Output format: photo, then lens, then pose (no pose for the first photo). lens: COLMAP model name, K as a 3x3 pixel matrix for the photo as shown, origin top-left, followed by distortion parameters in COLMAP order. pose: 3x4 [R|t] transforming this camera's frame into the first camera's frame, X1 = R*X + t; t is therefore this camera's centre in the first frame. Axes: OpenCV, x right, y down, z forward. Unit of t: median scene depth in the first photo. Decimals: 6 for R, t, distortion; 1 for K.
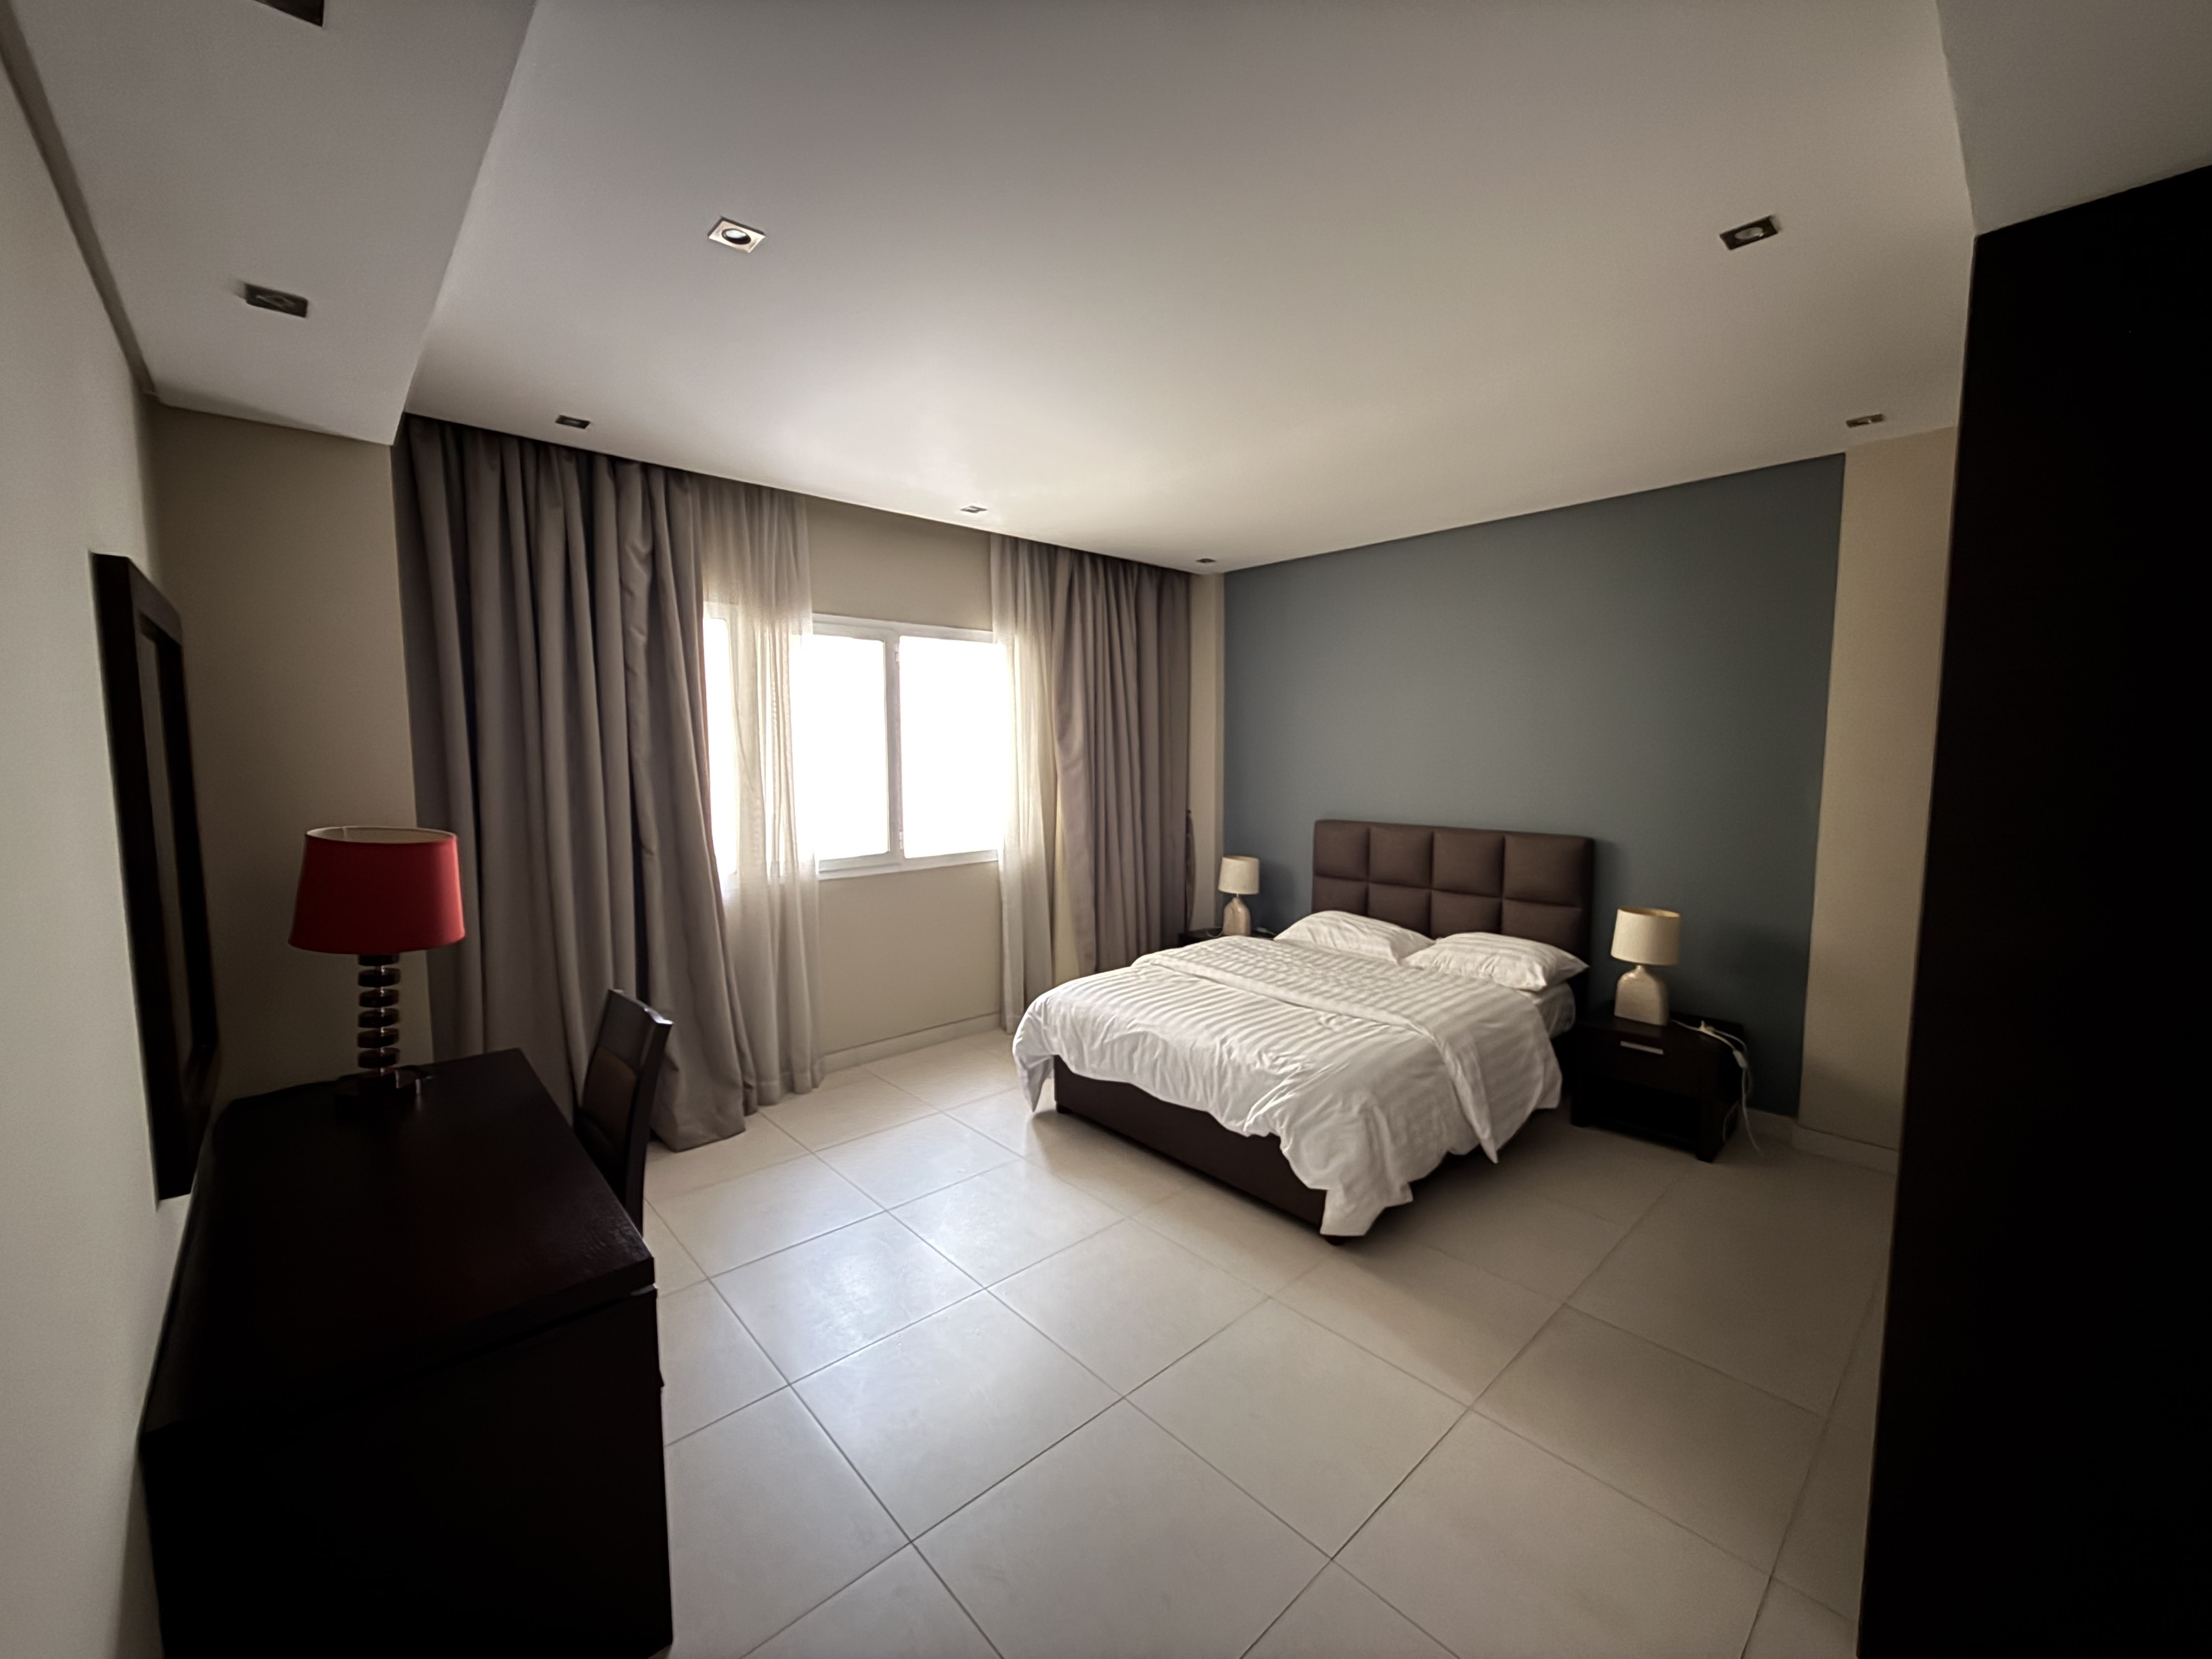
lens RADIAL K [[881.8, 0, 1099.9], [0, 881.8, 828.2], [0, 0, 1]] dist [0.000643, 0.000015]
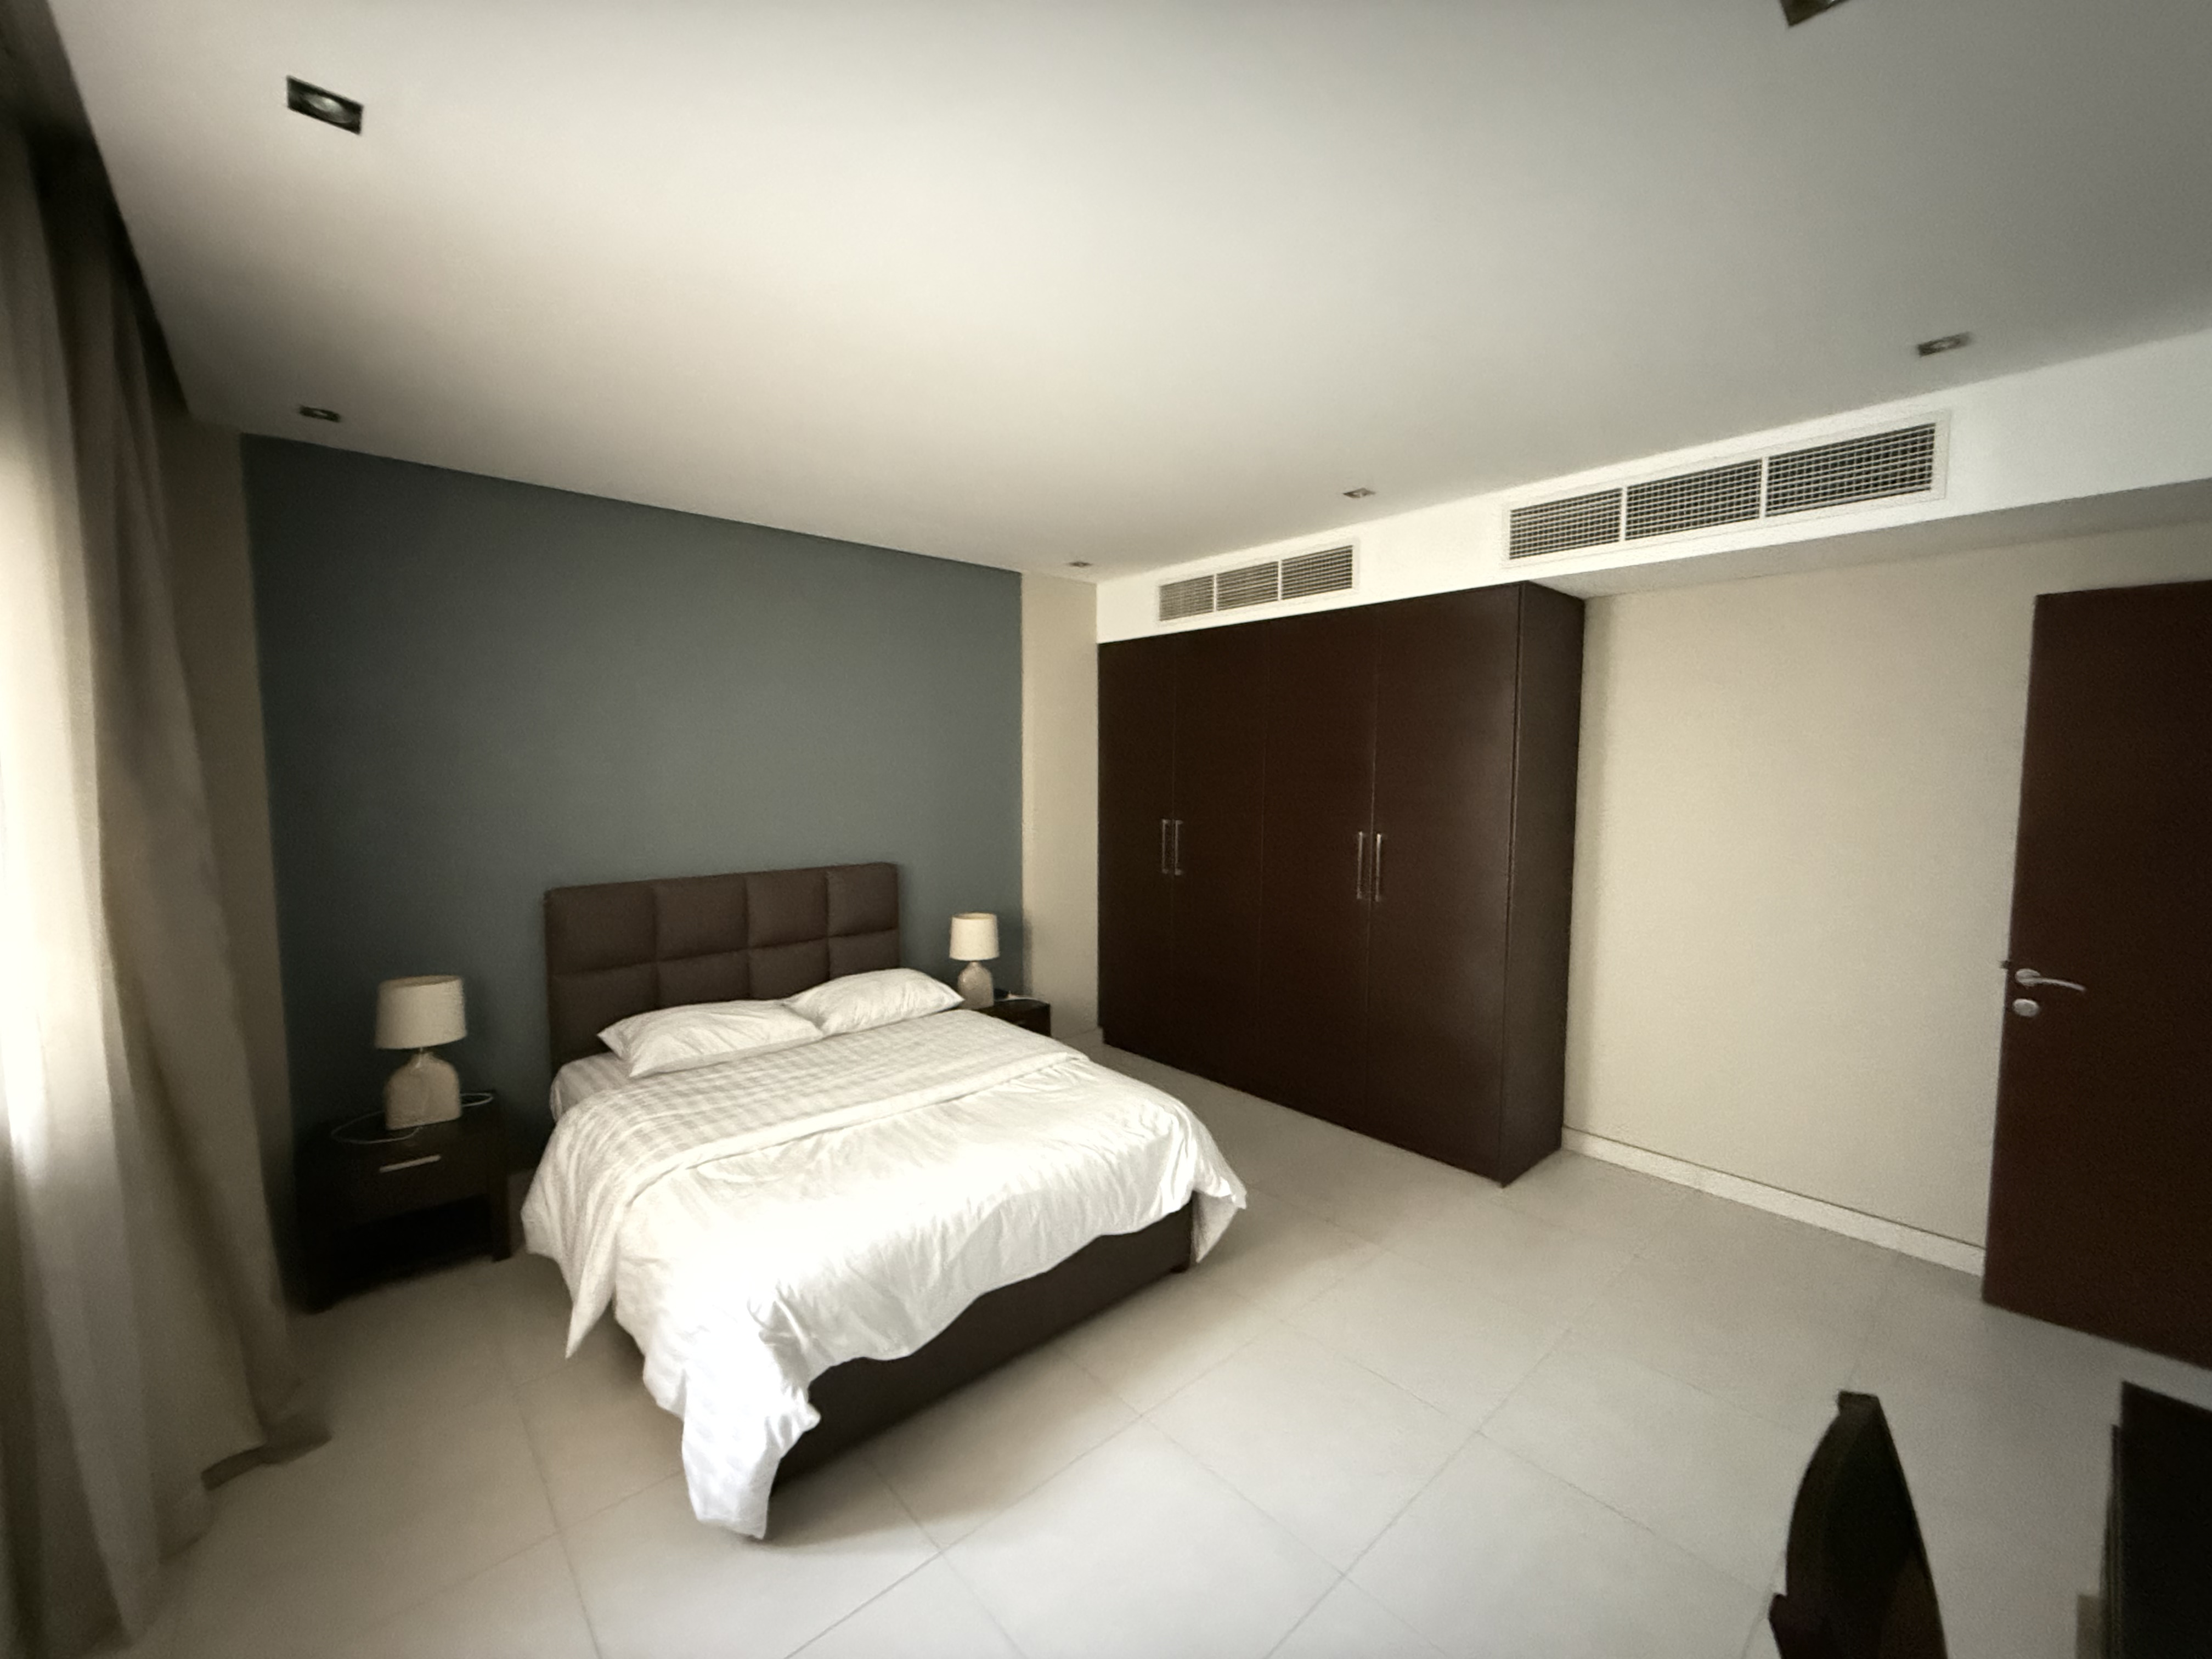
lens RADIAL K [[881.8, 0, 1099.9], [0, 881.8, 828.2], [0, 0, 1]] dist [0.000643, 0.000015]
pose [[0.008948, -0.072659, 0.997317, -0.582301], [0.087681, 0.993572, 0.071600, -0.097724], [-0.996108, 0.086805, 0.015262, 0.837682]]
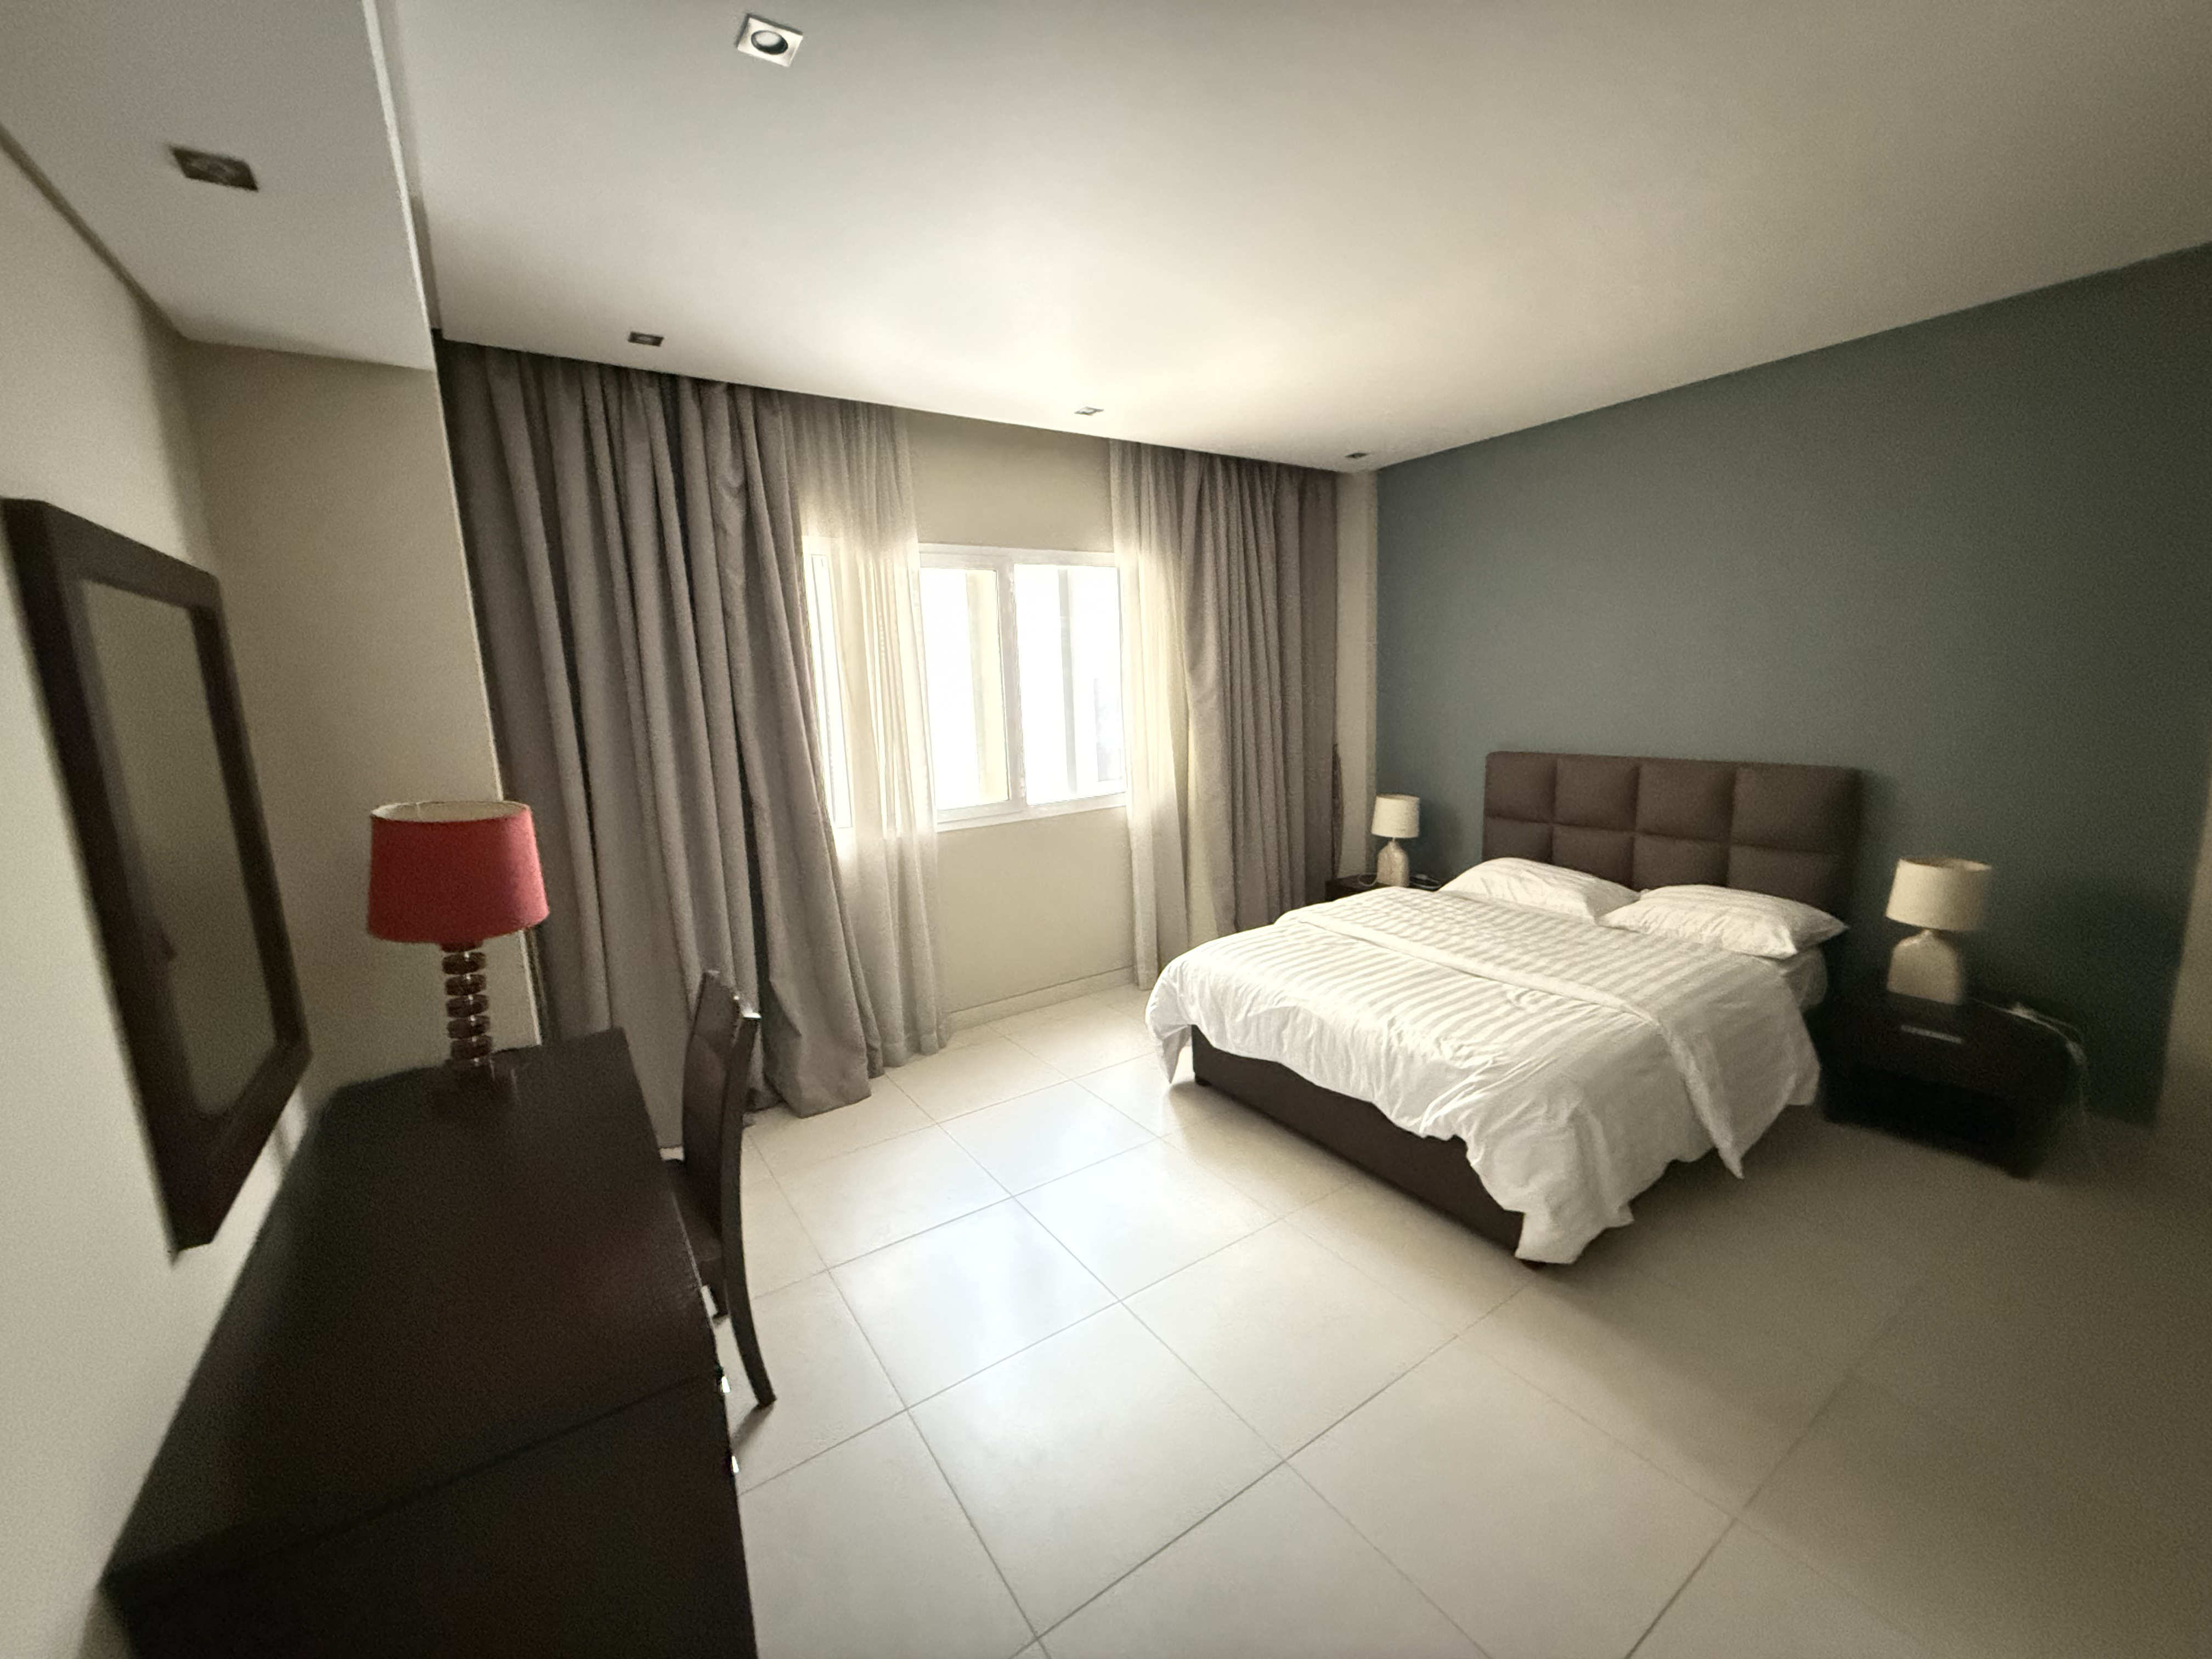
lens RADIAL K [[881.8, 0, 1099.9], [0, 881.8, 828.2], [0, 0, 1]] dist [0.000643, 0.000015]
pose [[0.988966, -0.013092, -0.147564, -0.009458], [0.024717, 0.996708, 0.077221, -0.016841], [0.146067, -0.080017, 0.986033, 0.116729]]
